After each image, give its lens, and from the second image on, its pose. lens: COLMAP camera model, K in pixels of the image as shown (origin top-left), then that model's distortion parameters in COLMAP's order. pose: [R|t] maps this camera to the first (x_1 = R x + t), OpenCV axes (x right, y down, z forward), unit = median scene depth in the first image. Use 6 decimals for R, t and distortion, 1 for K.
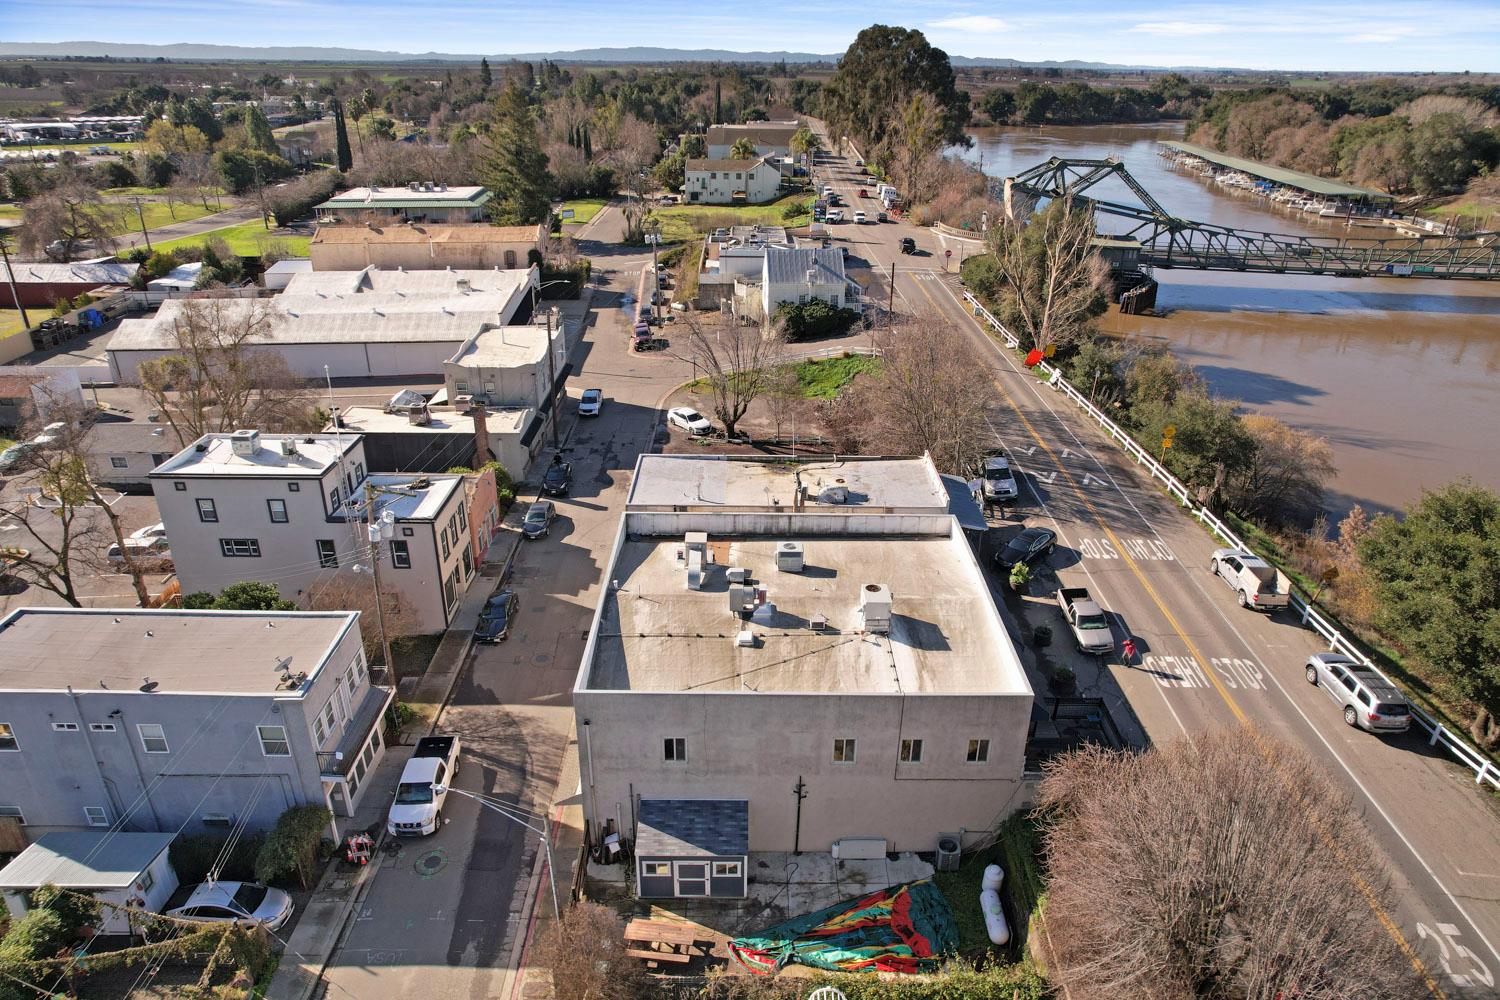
lens RADIAL K [[957.1, 0, 754.3], [0, 957.1, 501.8], [0, 0, 1]] dist [-0.076254, 0.068902]
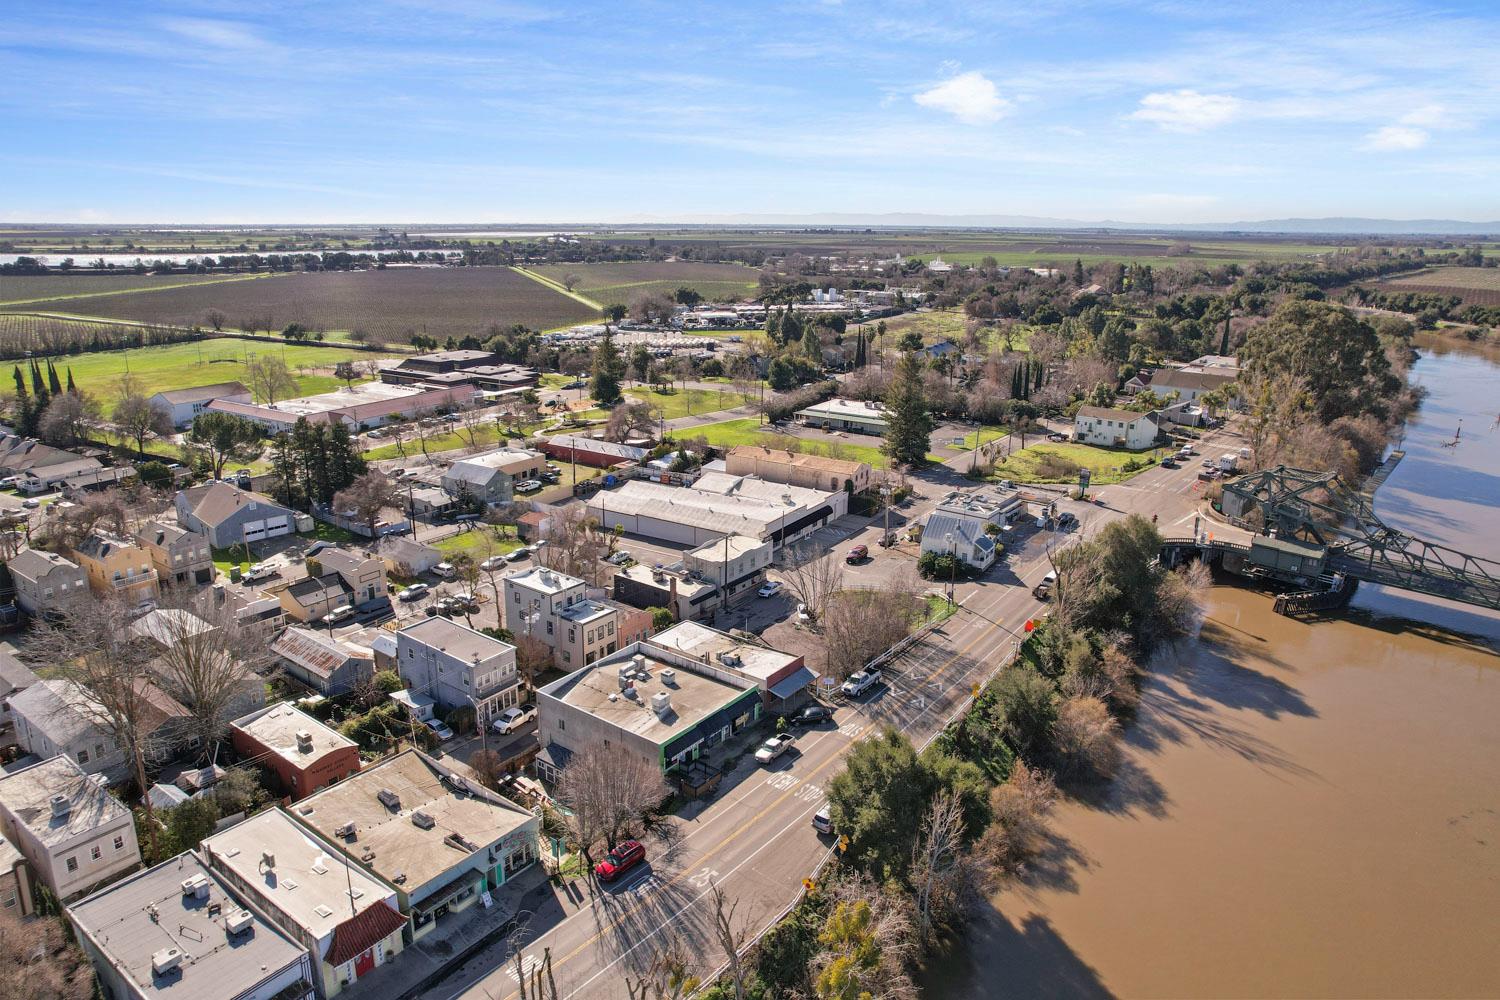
lens RADIAL K [[958.9, 0, 744.6], [0, 958.9, 492.4], [0, 0, 1]] dist [-0.049644, 0.000350]
pose [[0.793811, 0.159610, -0.586846, 0.820311], [-0.255023, 0.963371, -0.082947, -0.125940], [0.552111, 0.215504, 0.805439, -0.463179]]
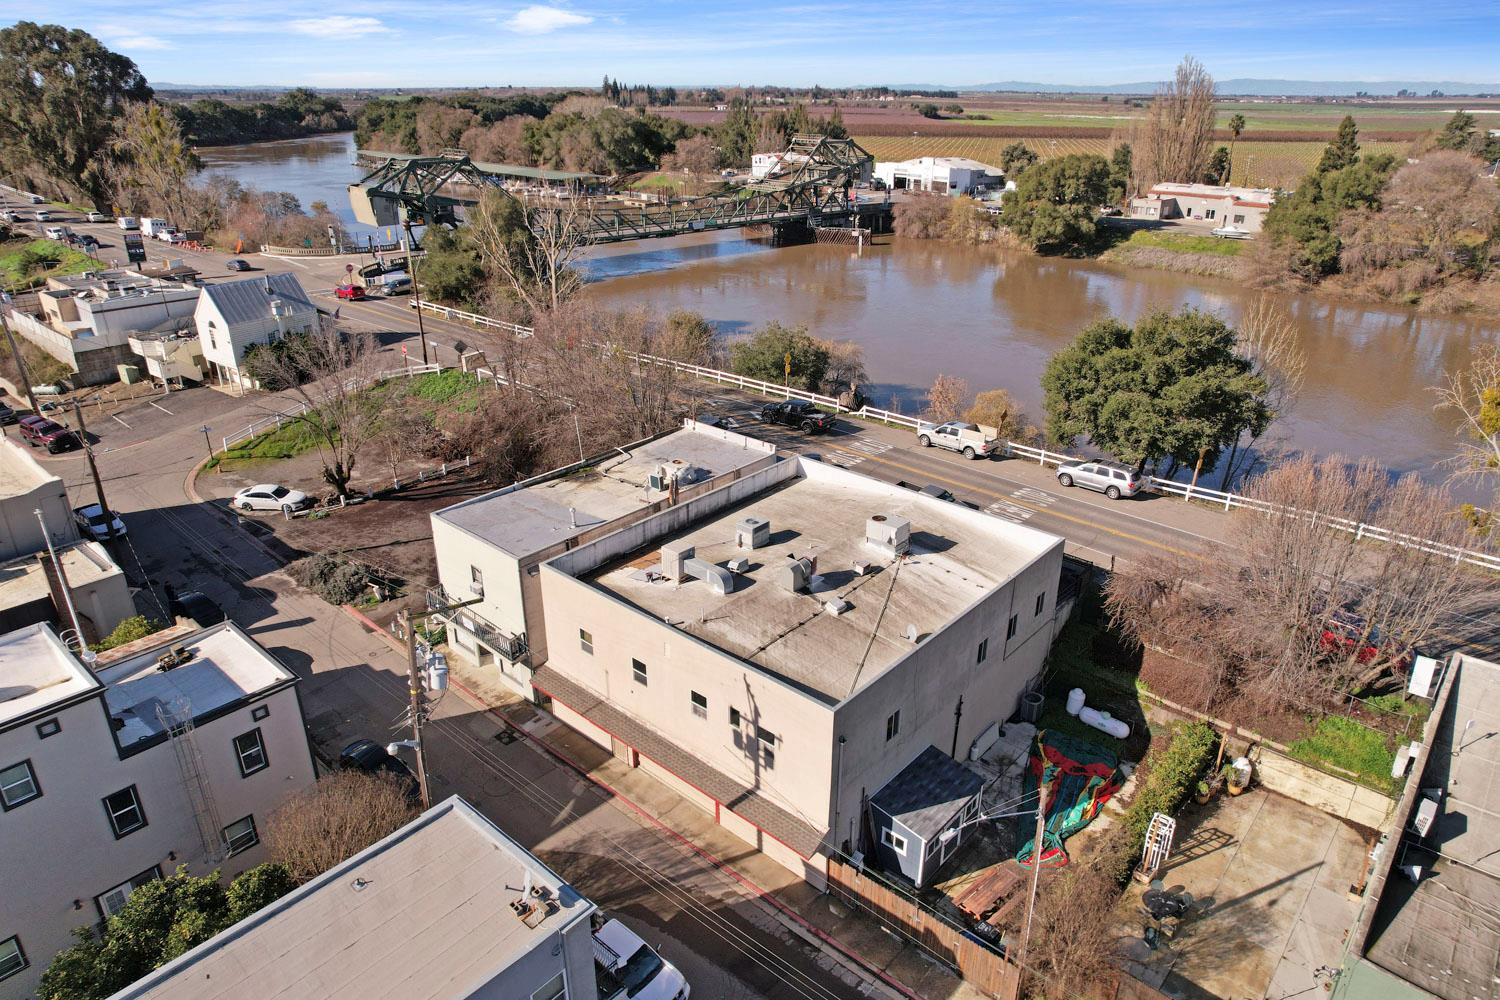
lens RADIAL K [[957.1, 0, 754.3], [0, 957.1, 501.8], [0, 0, 1]] dist [-0.076254, 0.068902]
pose [[0.664651, -0.309333, 0.680111, -0.342231], [0.320601, 0.940286, 0.114355, -0.045407], [-0.674873, 0.142038, 0.724135, 0.175039]]
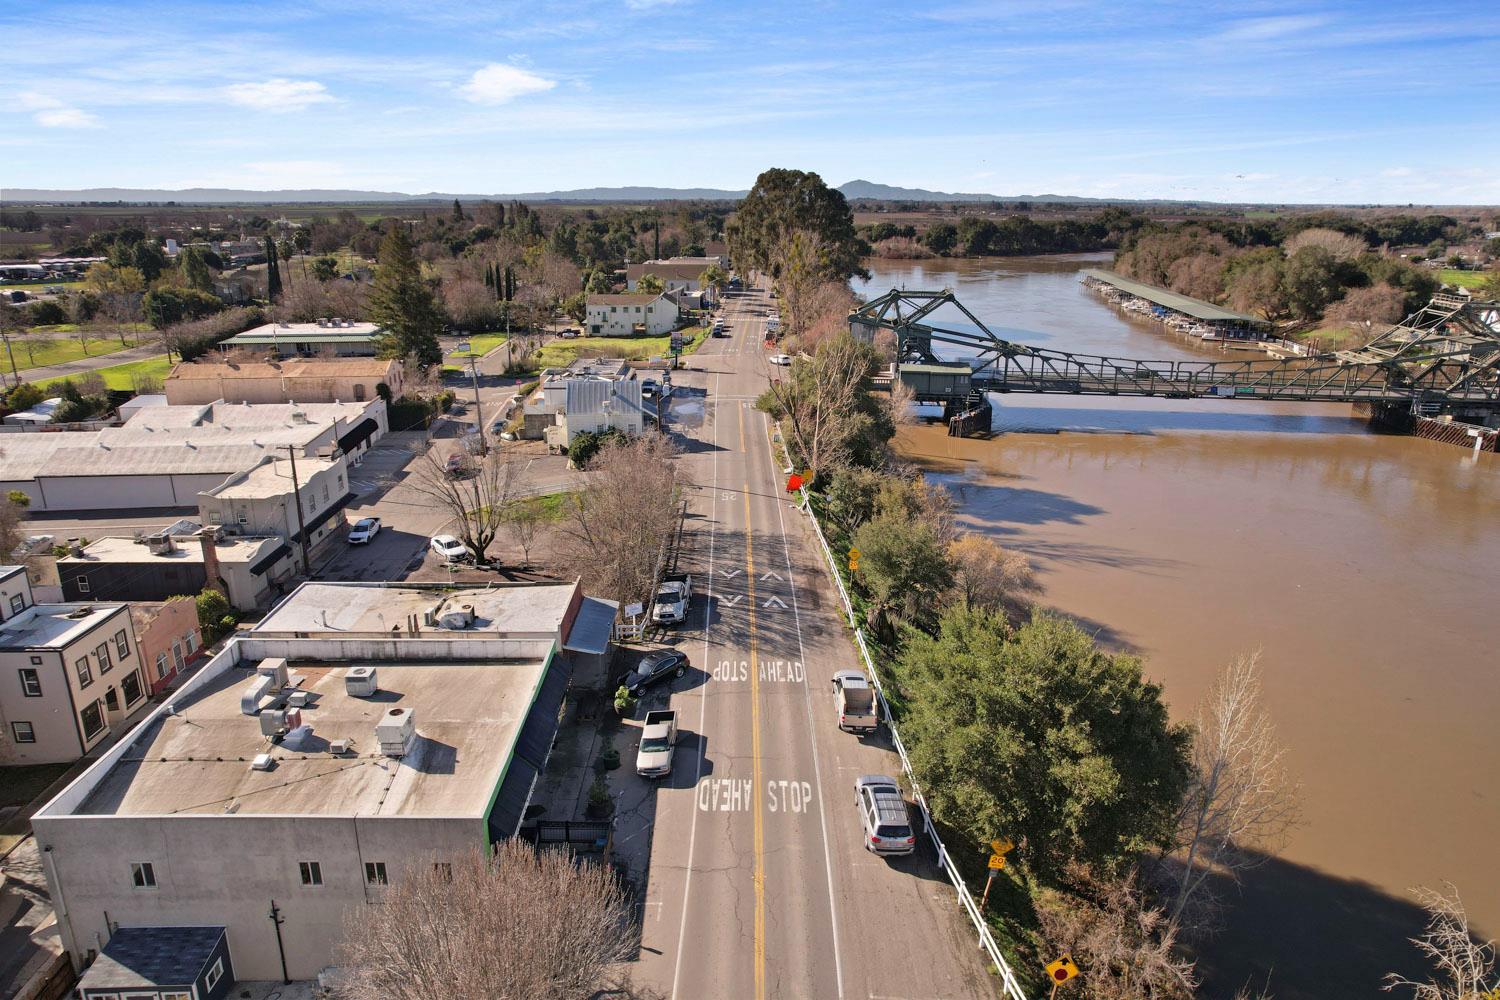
lens RADIAL K [[957.1, 0, 754.3], [0, 957.1, 501.8], [0, 0, 1]] dist [-0.076254, 0.068902]
pose [[0.999904, -0.011202, 0.008211, 0.260386], [0.012156, 0.991798, -0.127236, -0.000102], [-0.006719, 0.127324, 0.991838, -0.023373]]
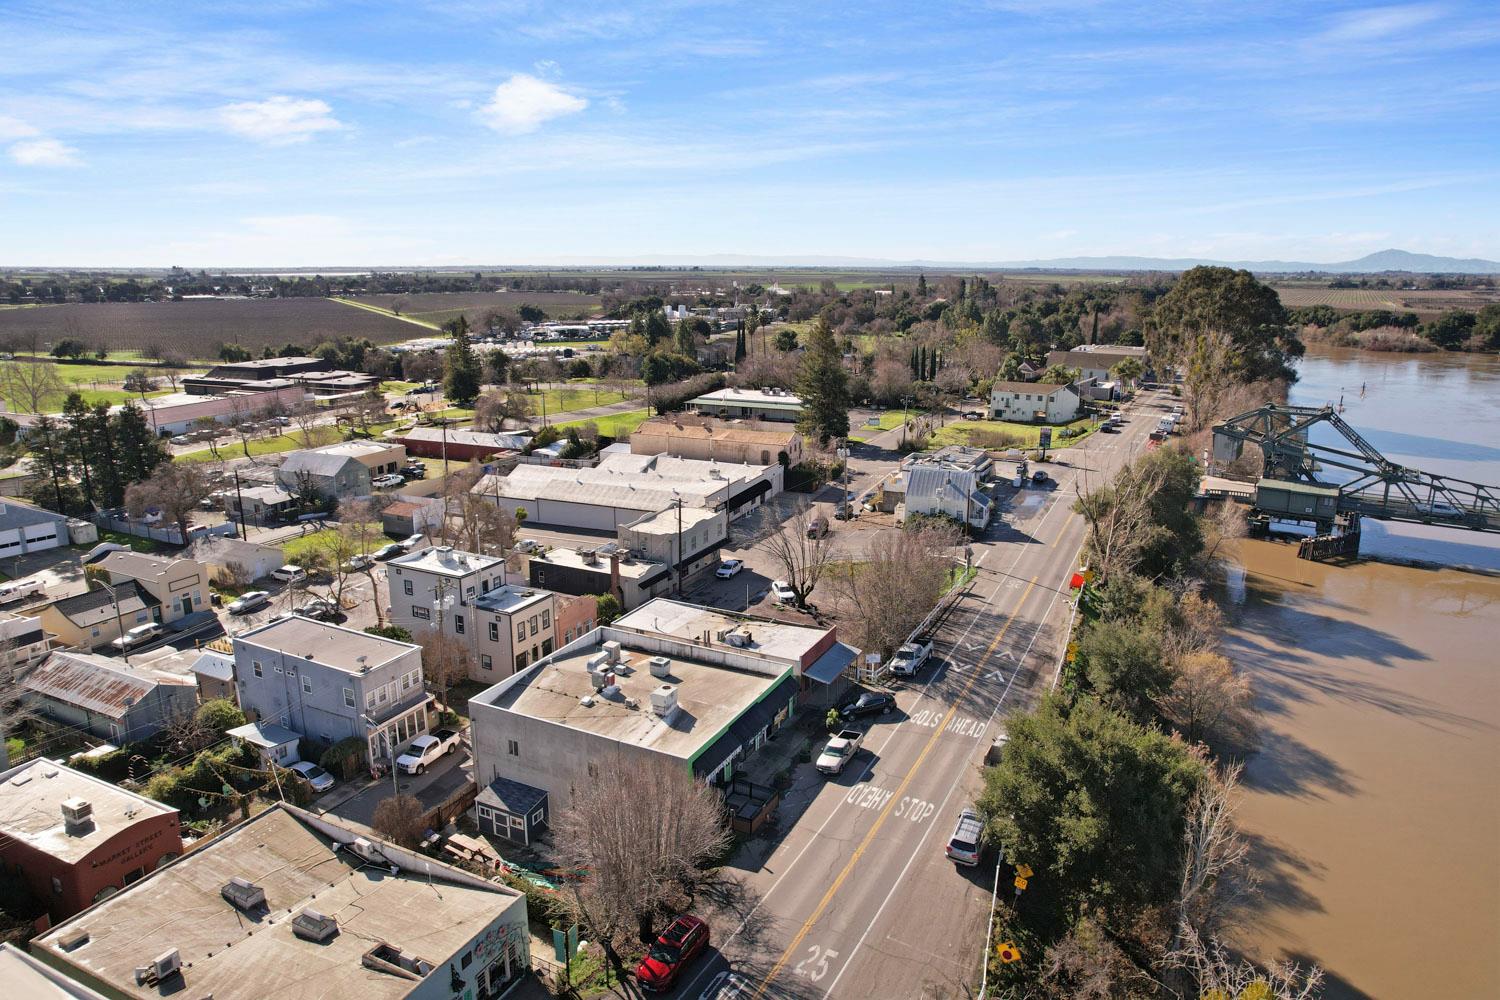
lens RADIAL K [[957.1, 0, 754.3], [0, 957.1, 501.8], [0, 0, 1]] dist [-0.076254, 0.068902]
pose [[0.893250, 0.100825, -0.438108, 0.472107], [-0.184374, 0.970959, -0.152463, 0.002865], [0.410013, 0.216963, 0.885899, -0.210595]]
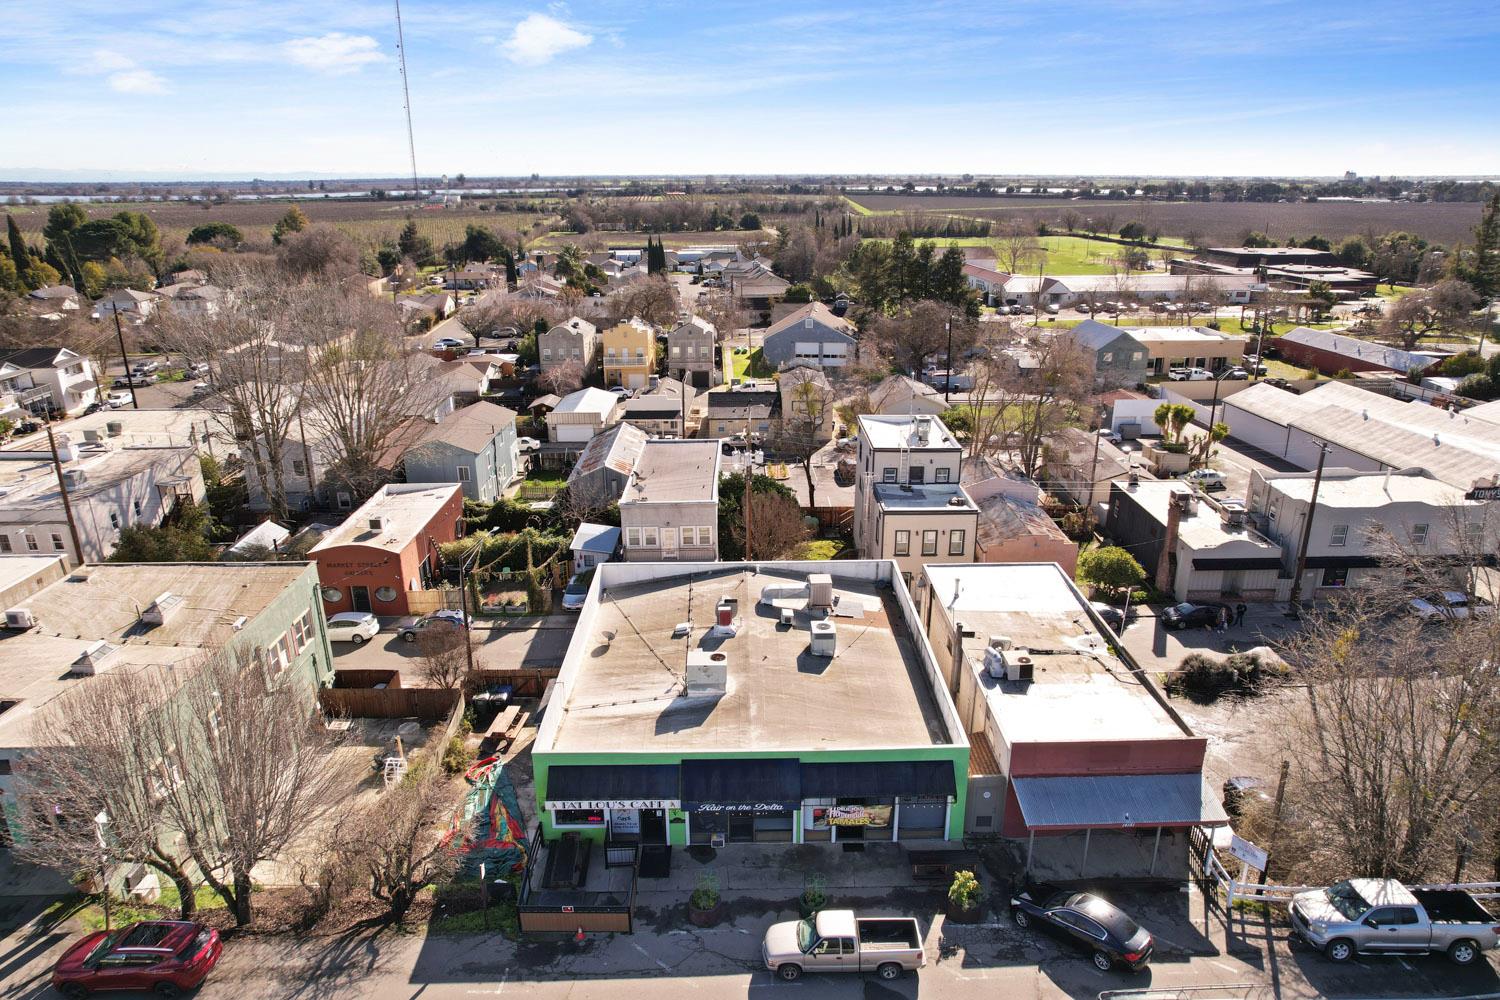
lens RADIAL K [[957.1, 0, 754.3], [0, 957.1, 501.8], [0, 0, 1]] dist [-0.076254, 0.068902]
pose [[0.009675, 0.315665, -0.948821, 0.496018], [-0.418544, 0.863026, 0.282854, -0.164869], [0.908145, 0.394387, 0.140469, 0.433633]]
